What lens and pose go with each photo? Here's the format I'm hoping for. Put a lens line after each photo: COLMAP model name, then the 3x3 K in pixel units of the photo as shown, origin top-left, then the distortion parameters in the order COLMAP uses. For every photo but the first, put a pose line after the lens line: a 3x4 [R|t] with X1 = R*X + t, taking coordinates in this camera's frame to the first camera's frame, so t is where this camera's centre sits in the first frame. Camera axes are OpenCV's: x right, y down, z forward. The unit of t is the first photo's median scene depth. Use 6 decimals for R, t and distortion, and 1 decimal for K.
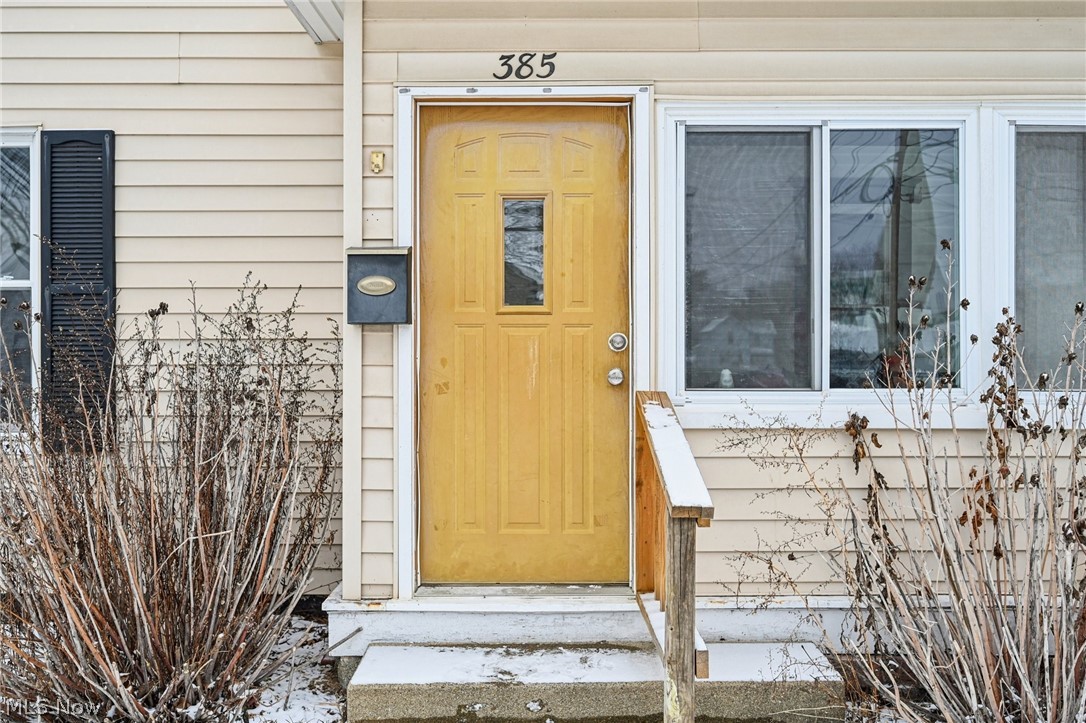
lens RADIAL K [[867.1, 0, 539.7], [0, 867.1, 359.0], [0, 0, 1]] dist [0.000484, -0.004142]
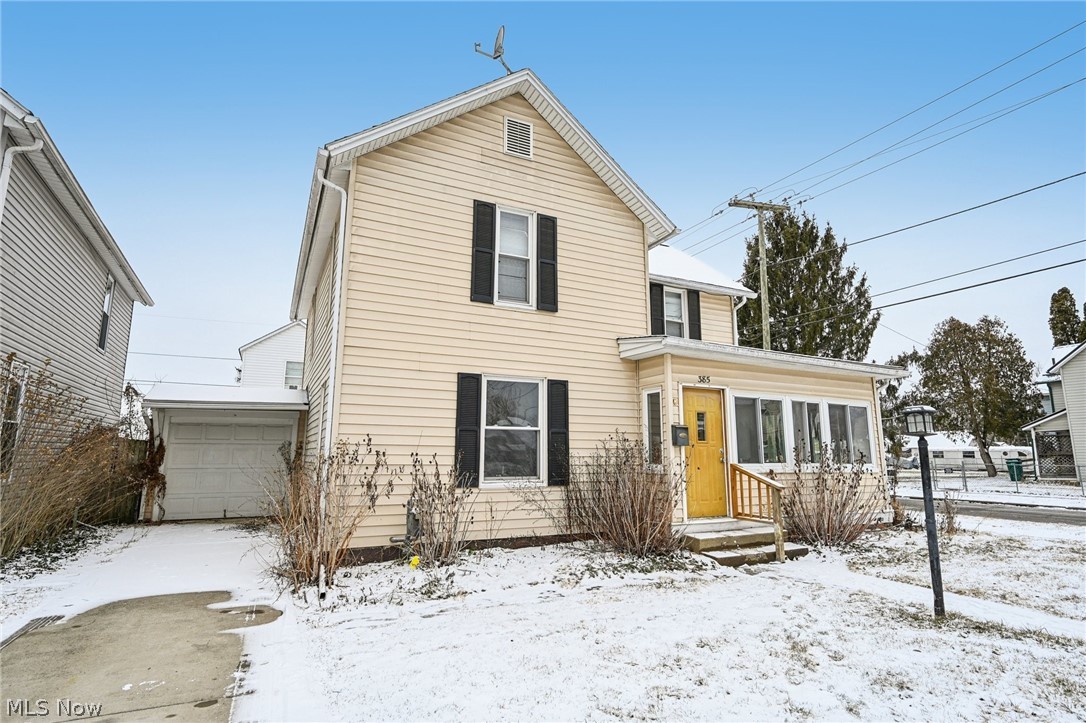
lens RADIAL K [[555.3, 0, 541.9], [0, 555.3, 356.4], [0, 0, 1]] dist [0.003582, 0.000118]
pose [[0.890372, 0.083283, 0.447551, -1.789554], [-0.000956, 0.983463, -0.181106, 0.016472], [-0.455233, 0.160824, 0.875728, -0.877209]]
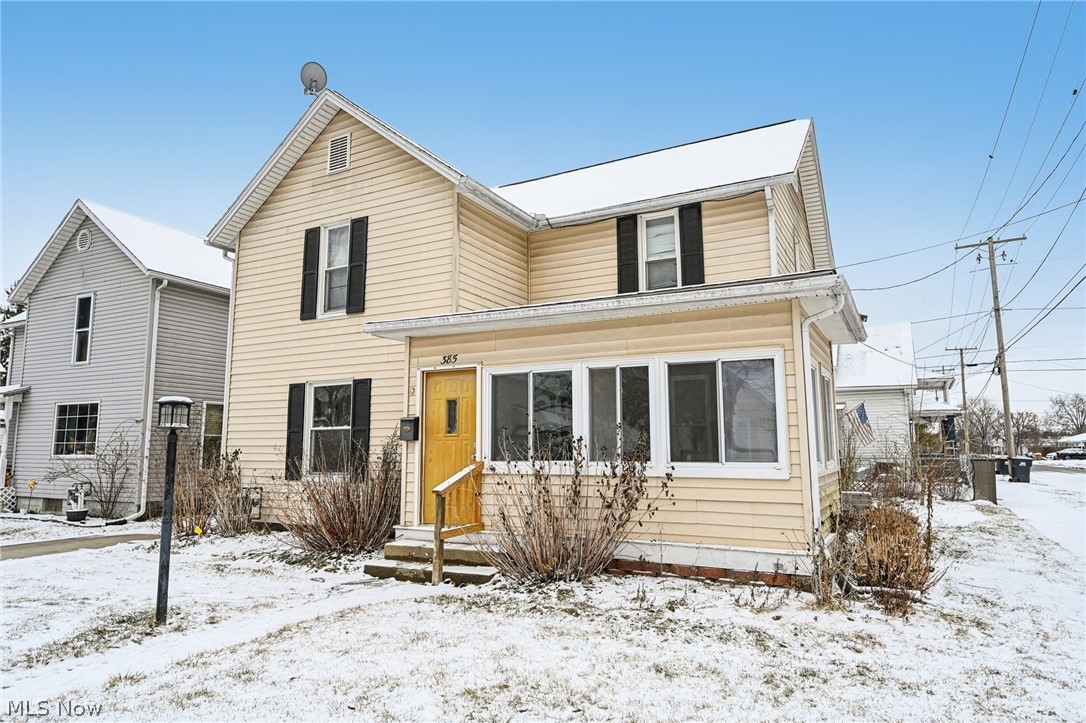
lens RADIAL K [[667.0, 0, 544.2], [0, 667.0, 366.6], [0, 0, 1]] dist [0.000026, 0.000092]
pose [[0.883827, -0.063160, -0.463530, 1.435117], [0.003167, 0.991629, -0.129078, 0.010606], [0.467803, 0.112615, 0.876629, -1.001942]]
